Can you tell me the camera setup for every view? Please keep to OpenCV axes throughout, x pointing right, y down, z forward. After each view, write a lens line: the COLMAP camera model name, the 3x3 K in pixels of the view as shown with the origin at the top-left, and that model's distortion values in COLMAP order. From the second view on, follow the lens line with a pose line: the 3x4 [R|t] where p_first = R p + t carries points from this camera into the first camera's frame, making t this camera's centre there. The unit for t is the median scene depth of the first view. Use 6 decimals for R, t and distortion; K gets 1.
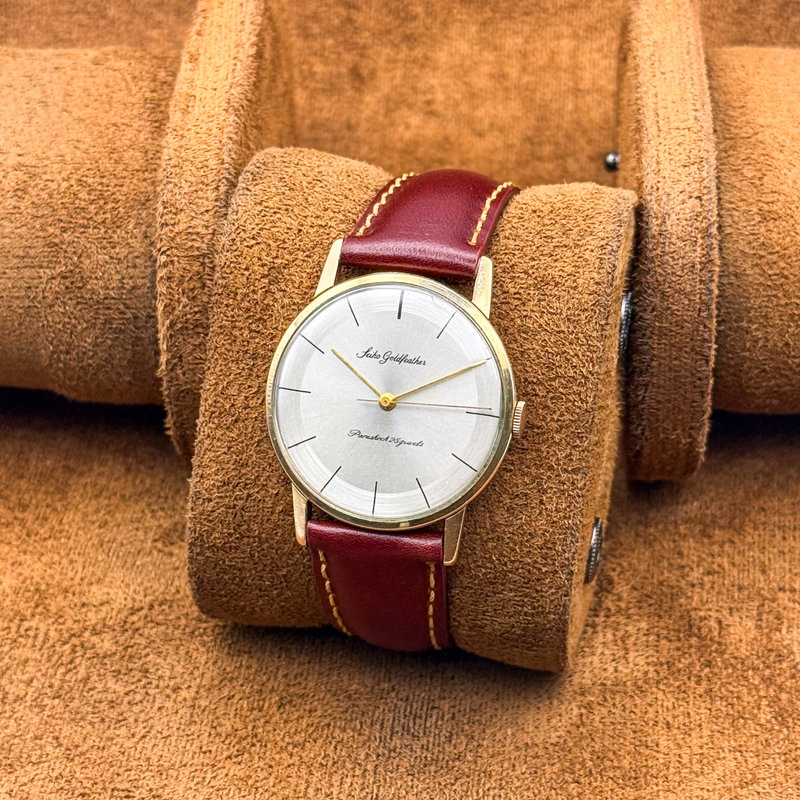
lens RADIAL K [[2061.9, 0, 400.0], [0, 2061.9, 400.0], [0, 0, 1]] dist [0.124193, 1.020426]
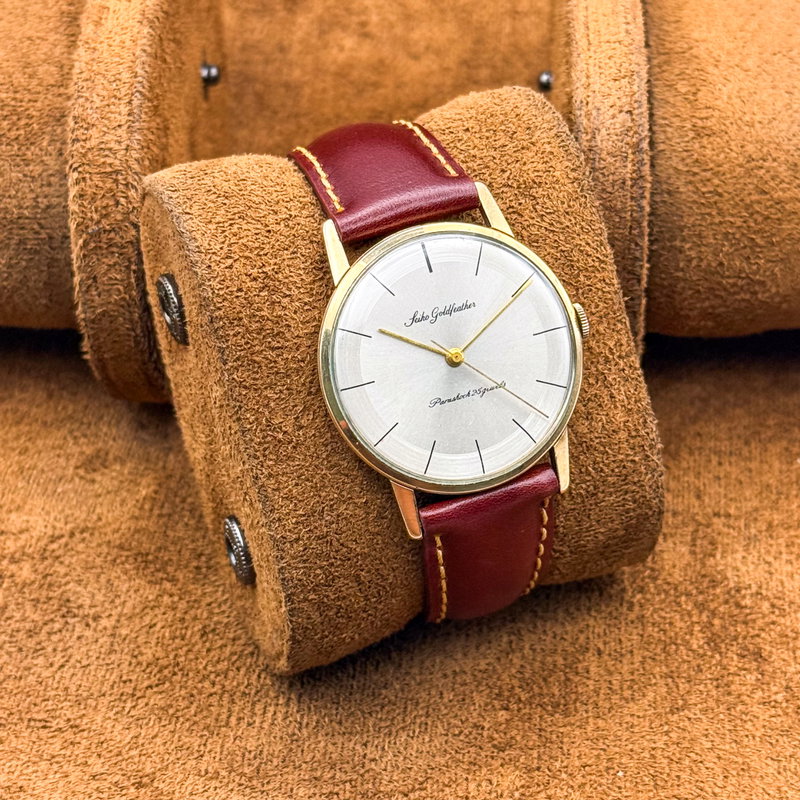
lens RADIAL K [[2061.9, 0, 400.0], [0, 2061.9, 400.0], [0, 0, 1]] dist [0.124193, 1.020426]
pose [[0.824400, -0.377729, 0.421526, -0.420701], [0.386197, 0.919835, 0.068959, -0.054360], [-0.413782, 0.105943, 0.904190, 0.151580]]
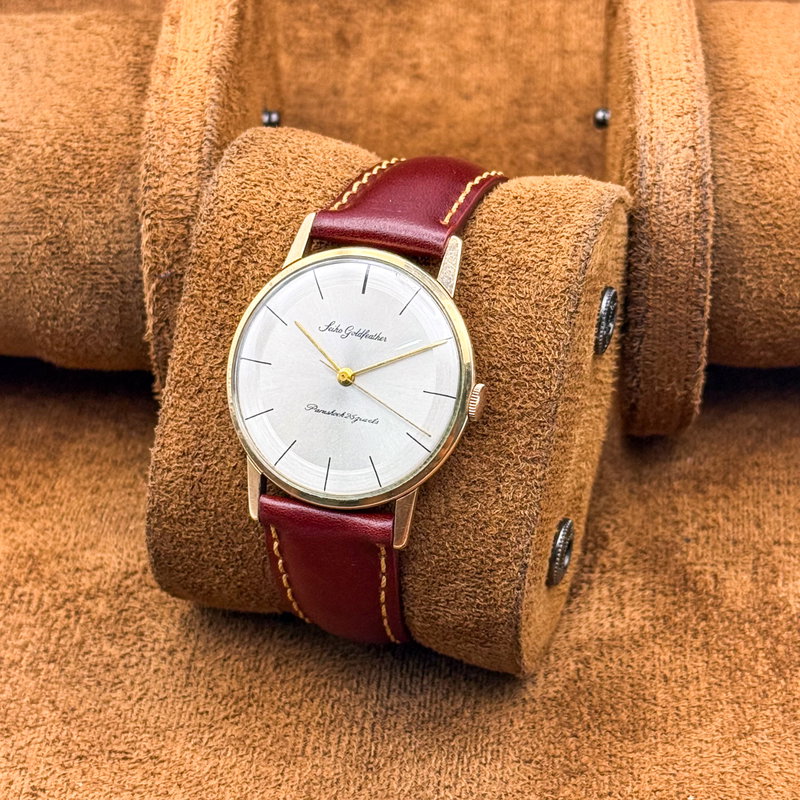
lens RADIAL K [[2061.9, 0, 400.0], [0, 2061.9, 400.0], [0, 0, 1]] dist [0.124193, 1.020426]
pose [[0.994762, 0.062105, -0.081191, 0.096946], [-0.065992, 0.996755, -0.046098, 0.053852], [0.078065, 0.051215, 0.995632, 0.023599]]
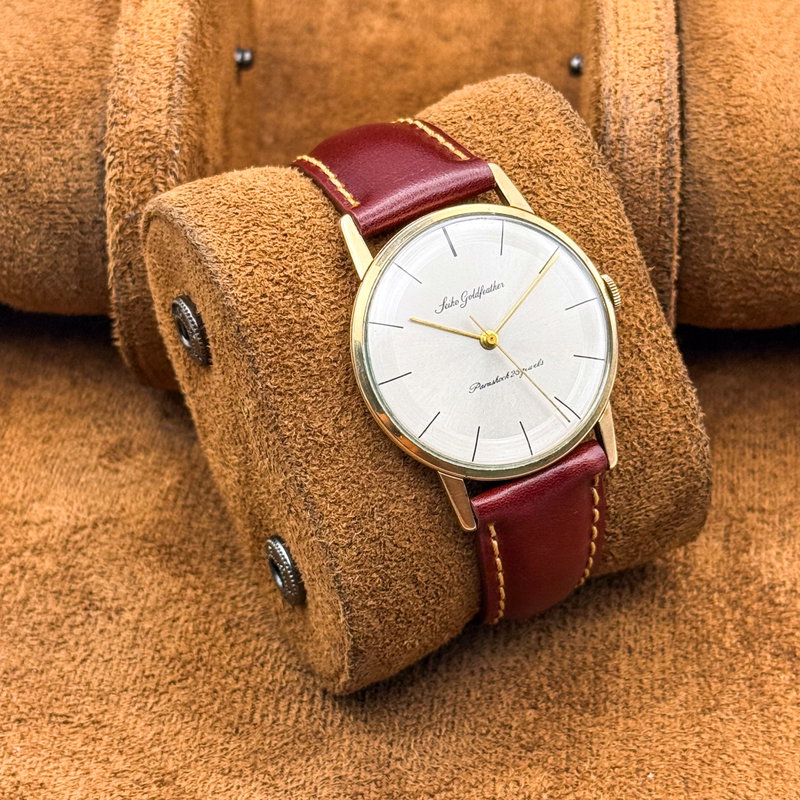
lens RADIAL K [[2061.9, 0, 400.0], [0, 2061.9, 400.0], [0, 0, 1]] dist [0.124193, 1.020426]
pose [[0.763527, -0.440964, 0.471781, -0.471472], [0.484587, 0.874129, 0.032777, -0.024700], [-0.426850, 0.203593, 0.881106, 0.200178]]
